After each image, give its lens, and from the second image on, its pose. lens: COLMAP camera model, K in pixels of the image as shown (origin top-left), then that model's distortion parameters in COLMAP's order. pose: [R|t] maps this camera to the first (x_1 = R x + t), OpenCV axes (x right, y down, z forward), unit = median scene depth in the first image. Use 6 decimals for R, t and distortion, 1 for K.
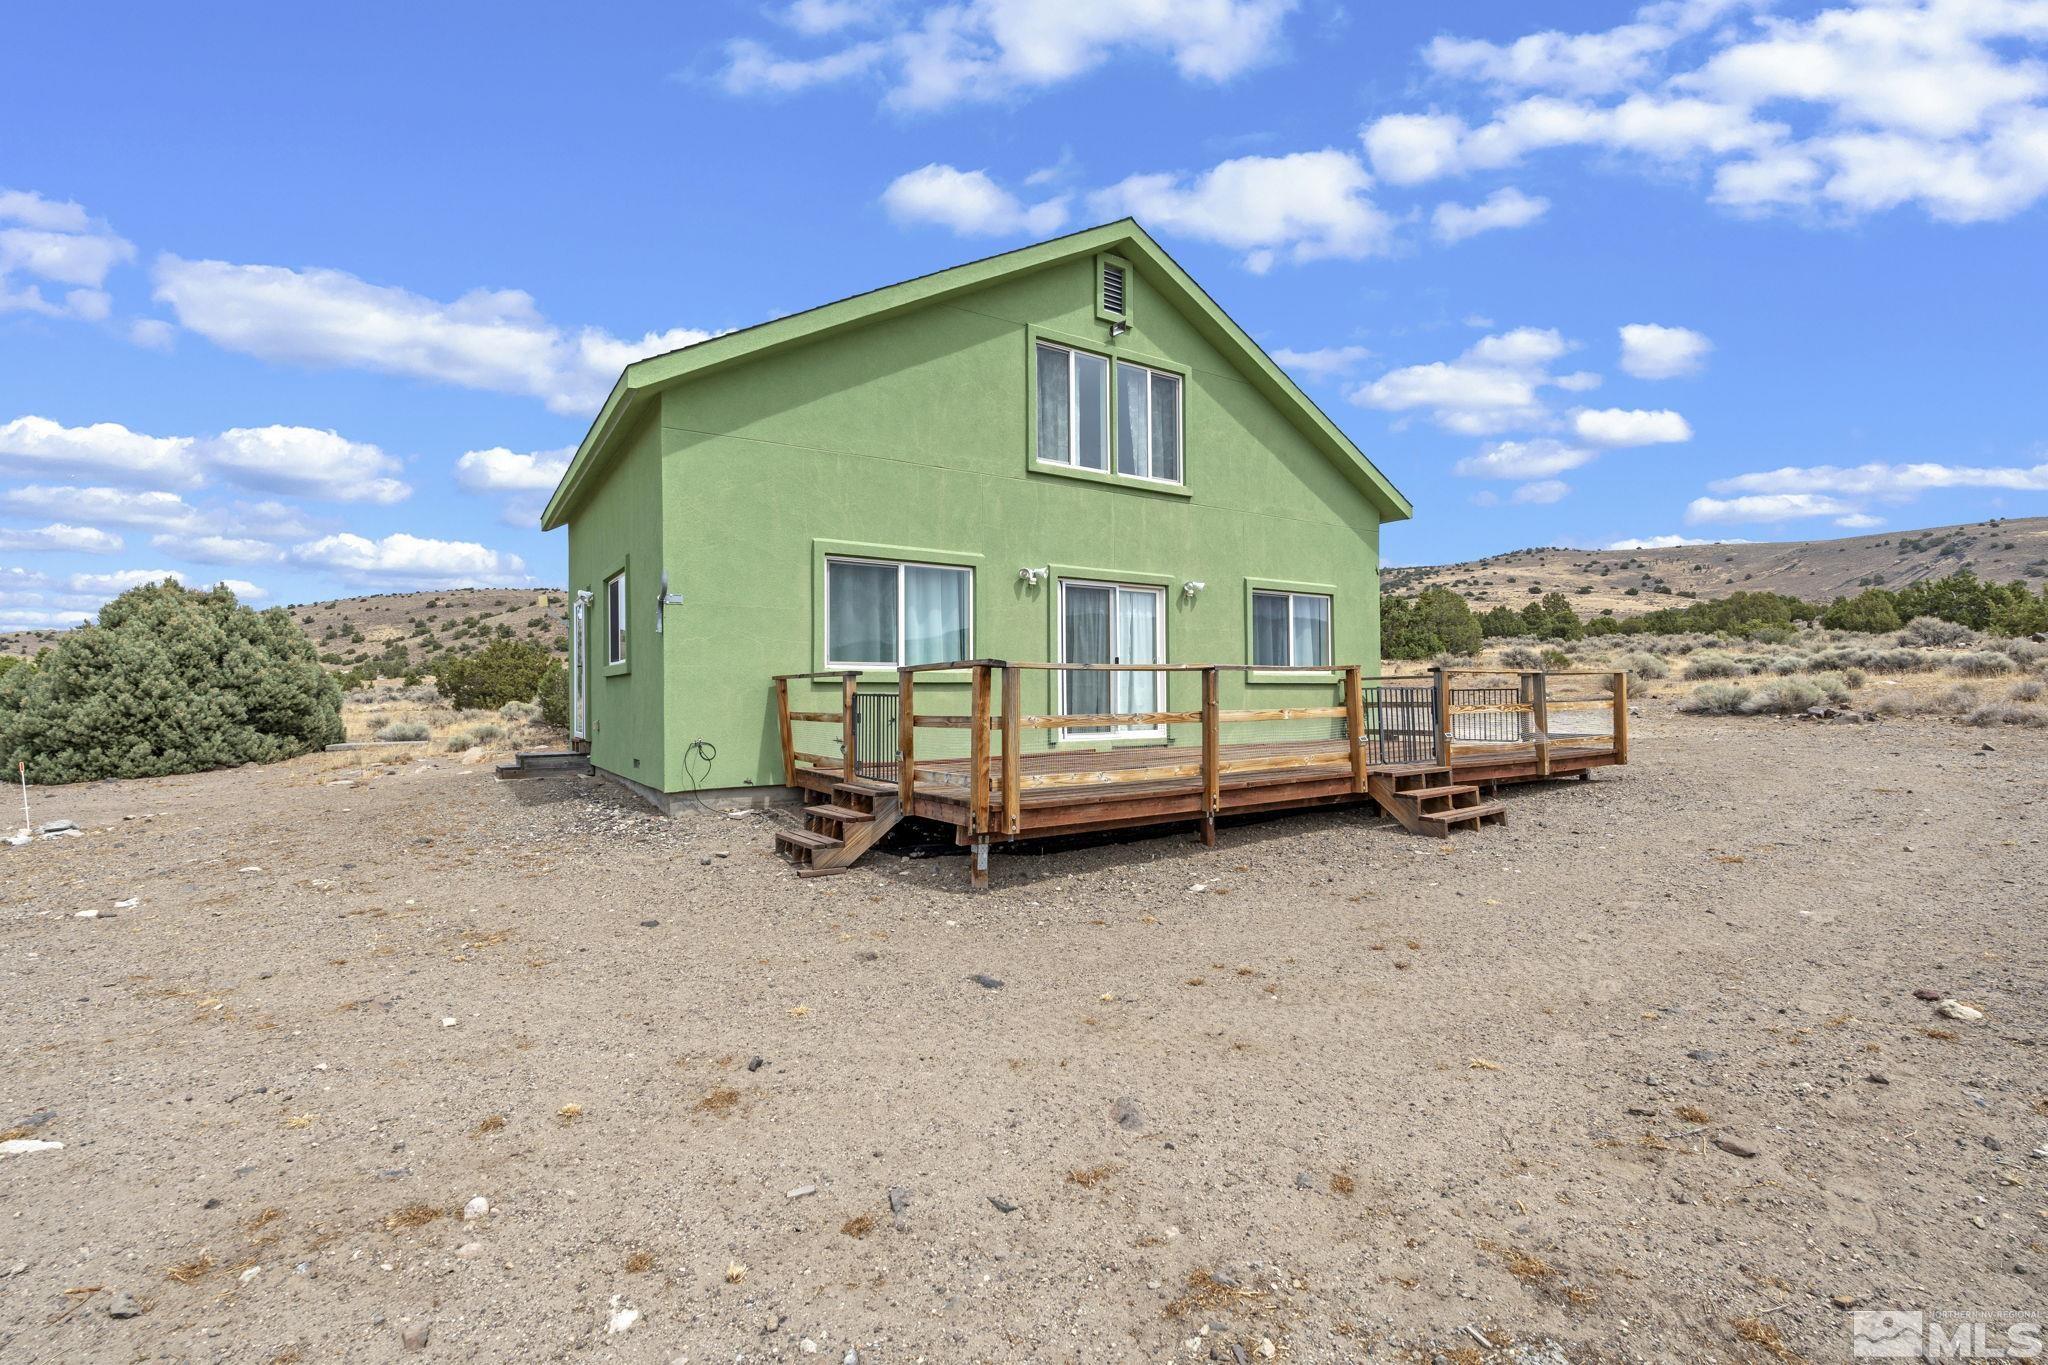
lens RADIAL K [[908.3, 0, 1017.8], [0, 908.3, 670.2], [0, 0, 1]] dist [-0.002236, 0.000245]
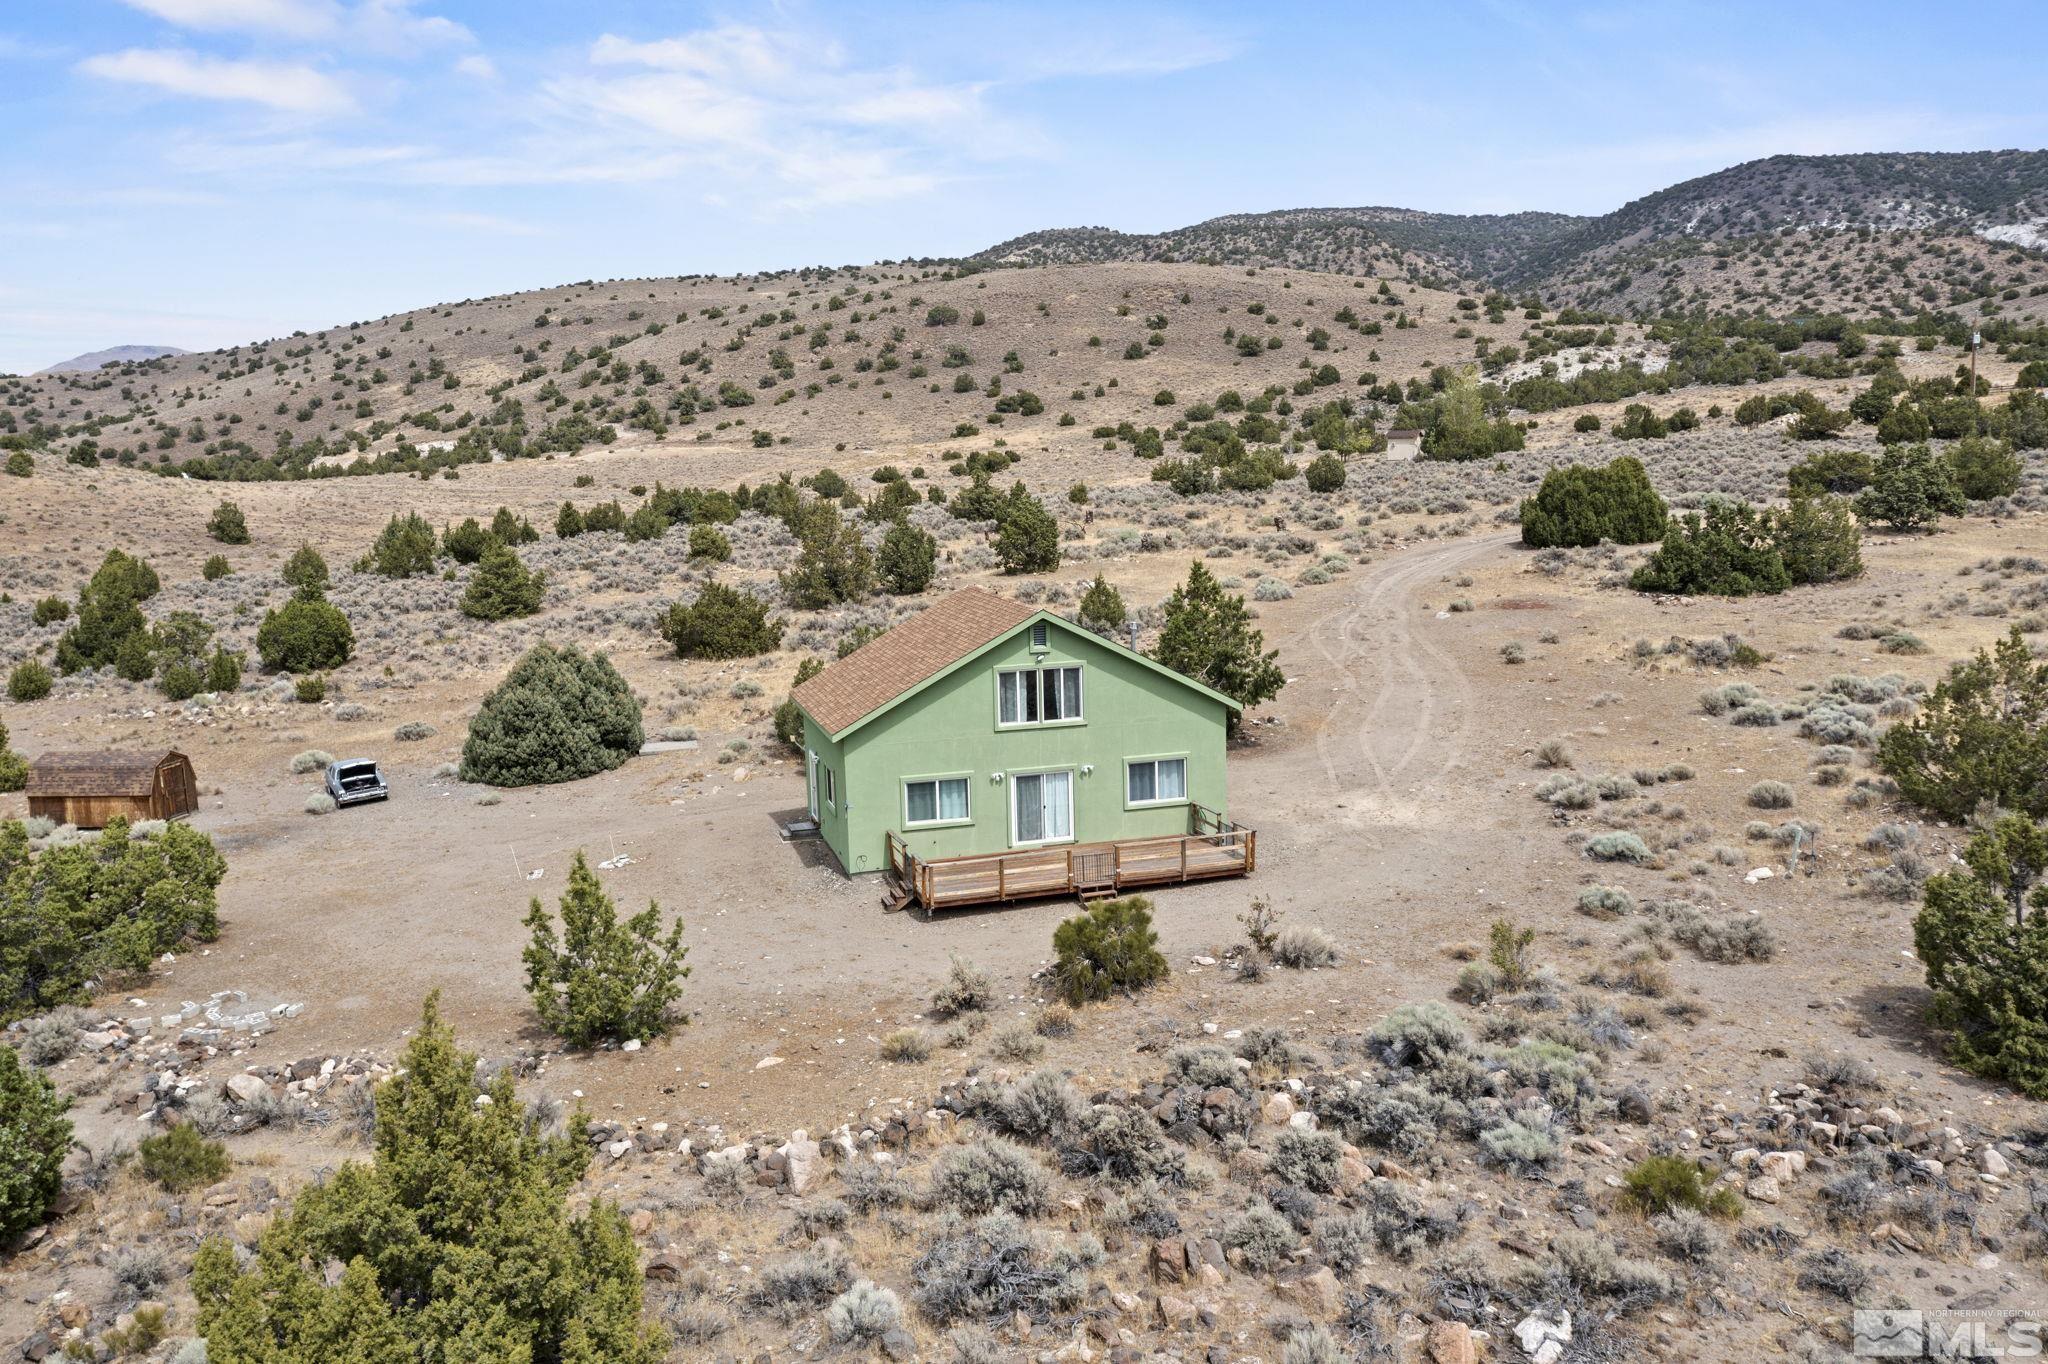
lens RADIAL K [[1584.3, 0, 1024.0], [0, 1584.3, 682.0], [0, 0, 1]] dist [-0.013046, -0.002054]
pose [[0.959963, 0.024900, -0.279017, 1.143137], [0.024750, 0.984607, 0.173022, -0.990731], [0.279030, -0.173001, 0.944570, -2.615752]]
